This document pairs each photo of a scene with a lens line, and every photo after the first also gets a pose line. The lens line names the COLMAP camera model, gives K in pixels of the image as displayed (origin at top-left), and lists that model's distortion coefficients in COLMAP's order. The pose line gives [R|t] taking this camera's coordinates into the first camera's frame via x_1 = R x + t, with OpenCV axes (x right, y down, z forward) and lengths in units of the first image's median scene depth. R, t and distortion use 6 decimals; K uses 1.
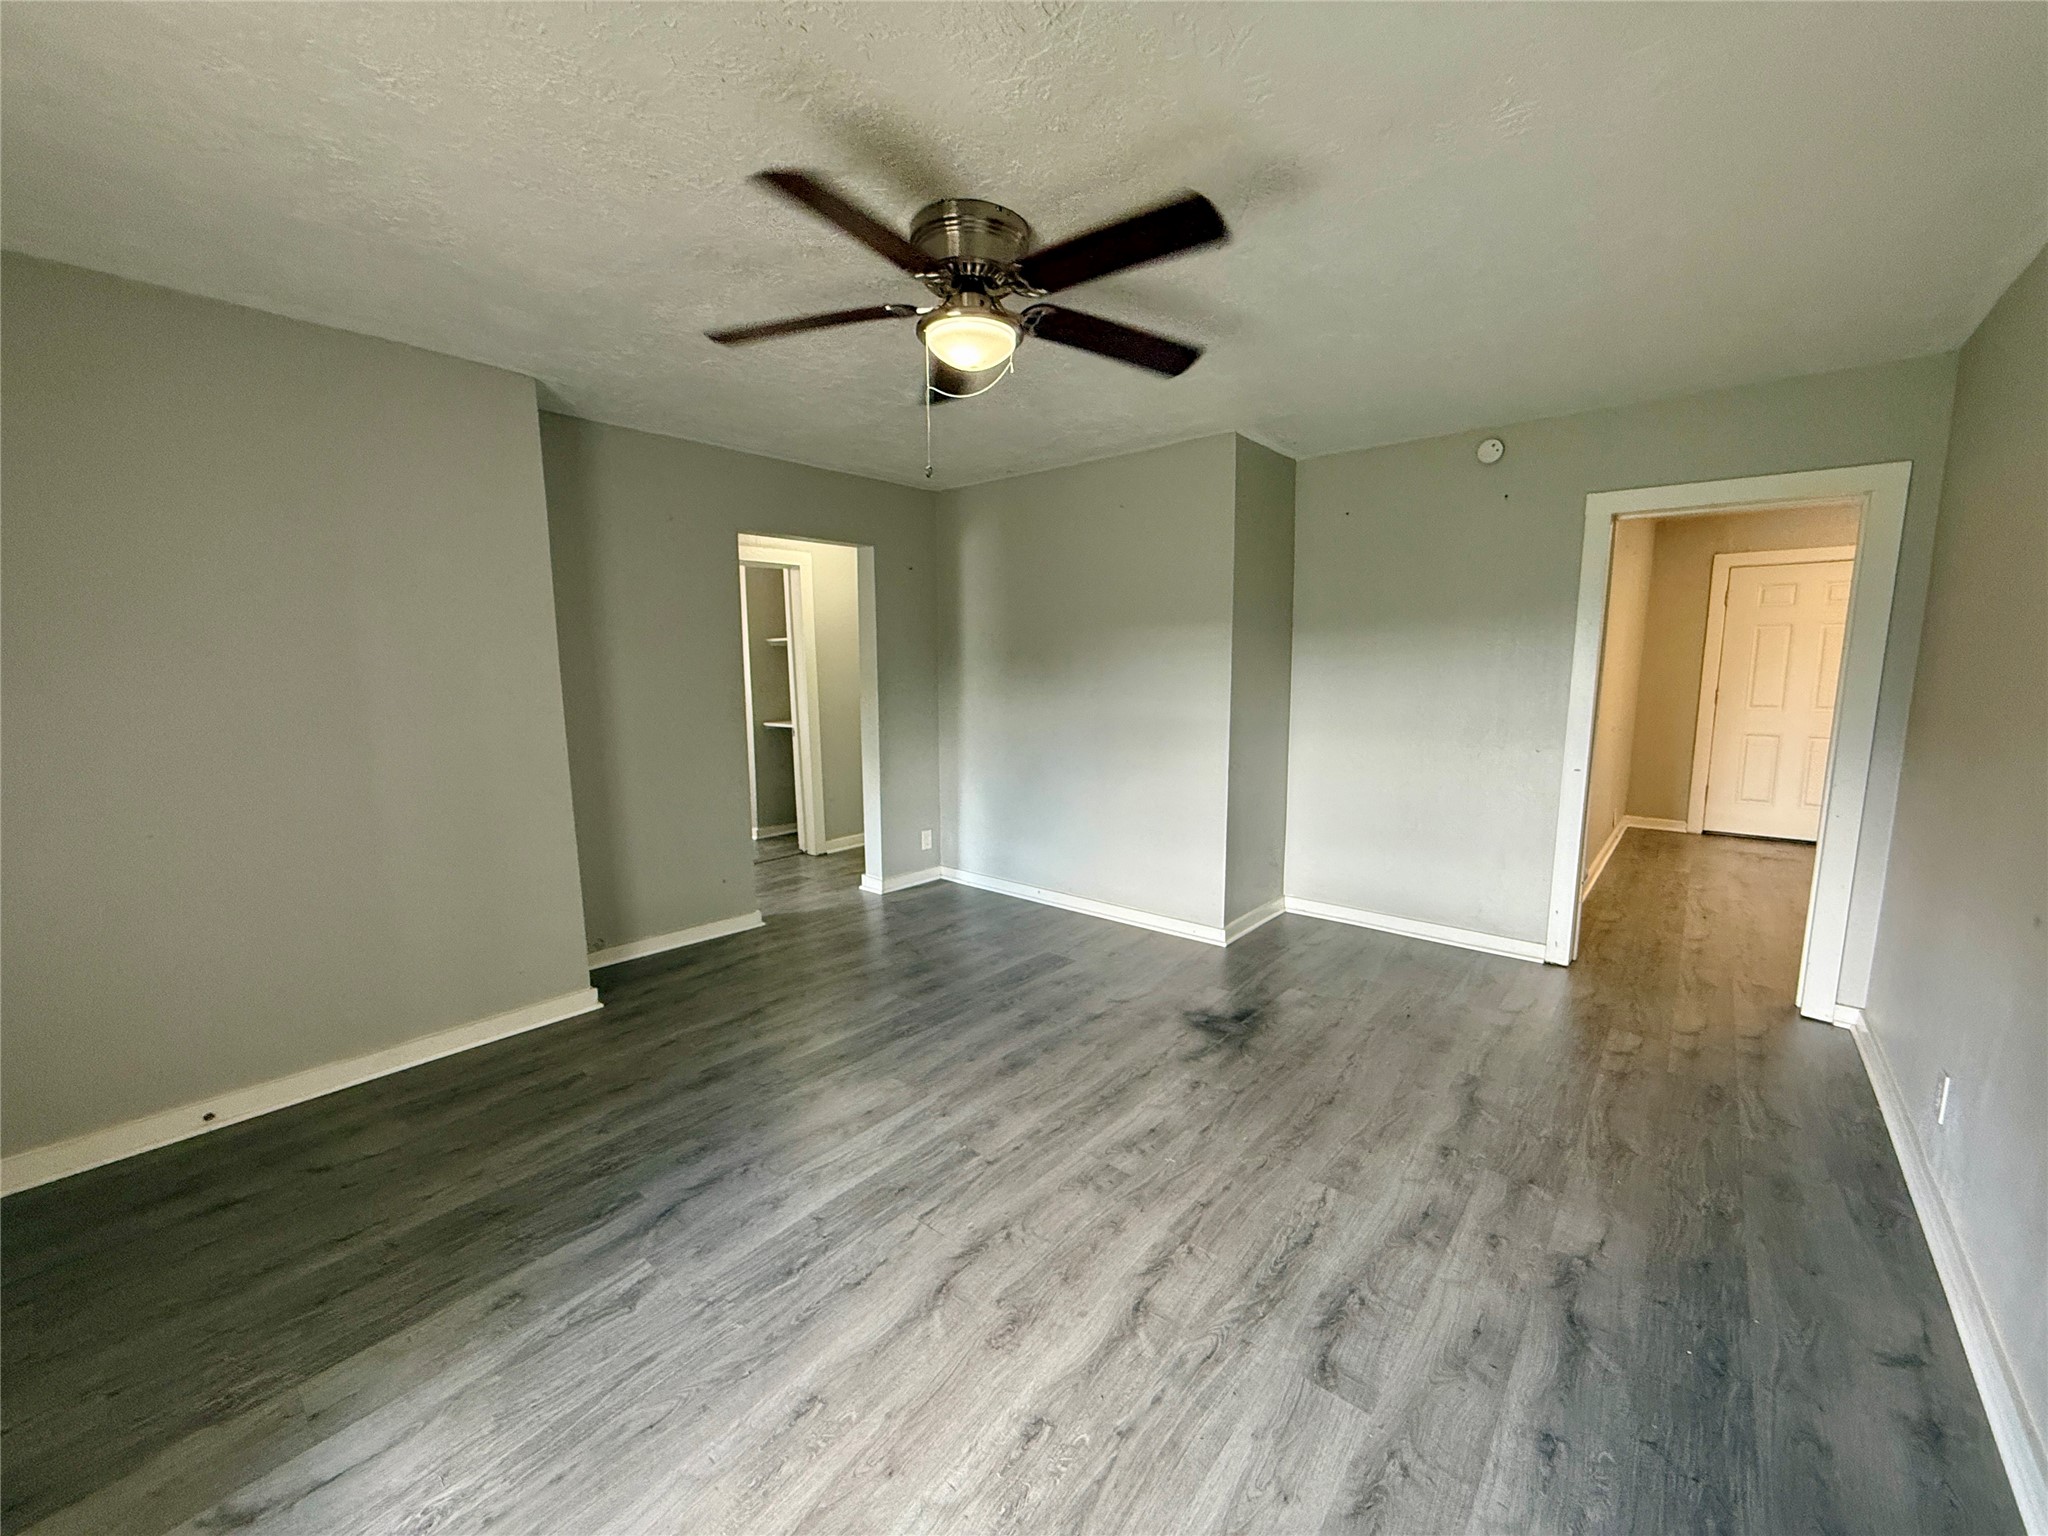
lens RADIAL K [[826.2, 0, 1019.0], [0, 826.2, 764.5], [0, 0, 1]] dist [0.001386, -0.000195]
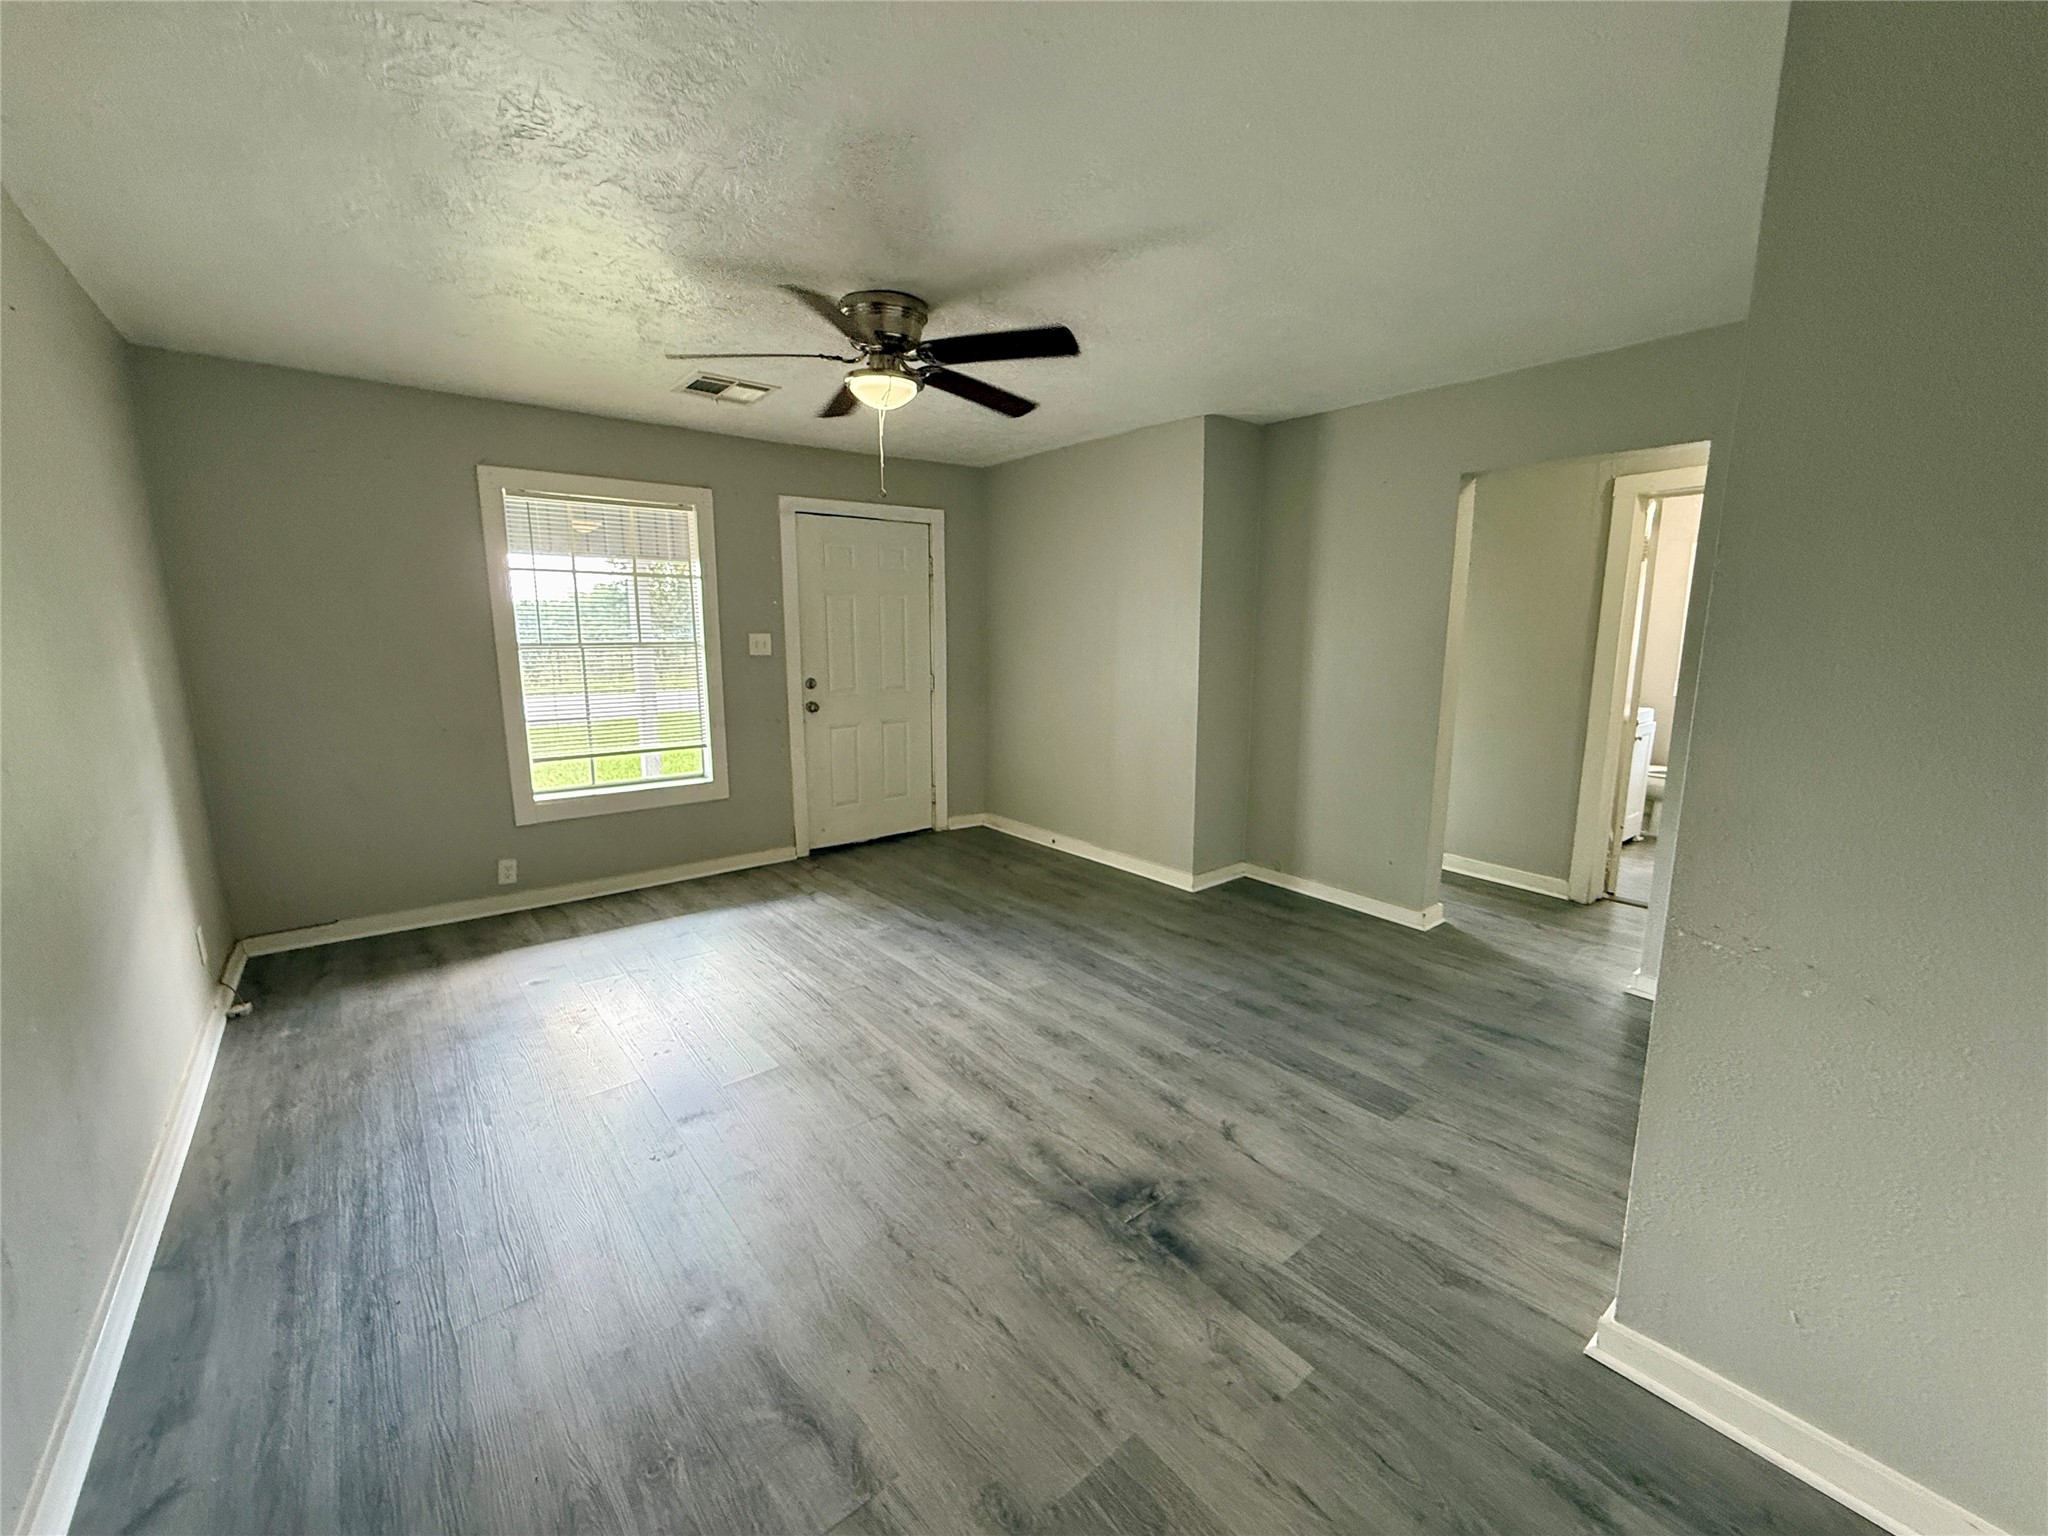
lens RADIAL K [[826.2, 0, 1019.0], [0, 826.2, 764.5], [0, 0, 1]] dist [0.001386, -0.000195]
pose [[-0.191394, 0.168844, -0.966882, 0.899267], [-0.128671, 0.972275, 0.195256, -0.141506], [0.973043, 0.161781, -0.164362, 1.051836]]
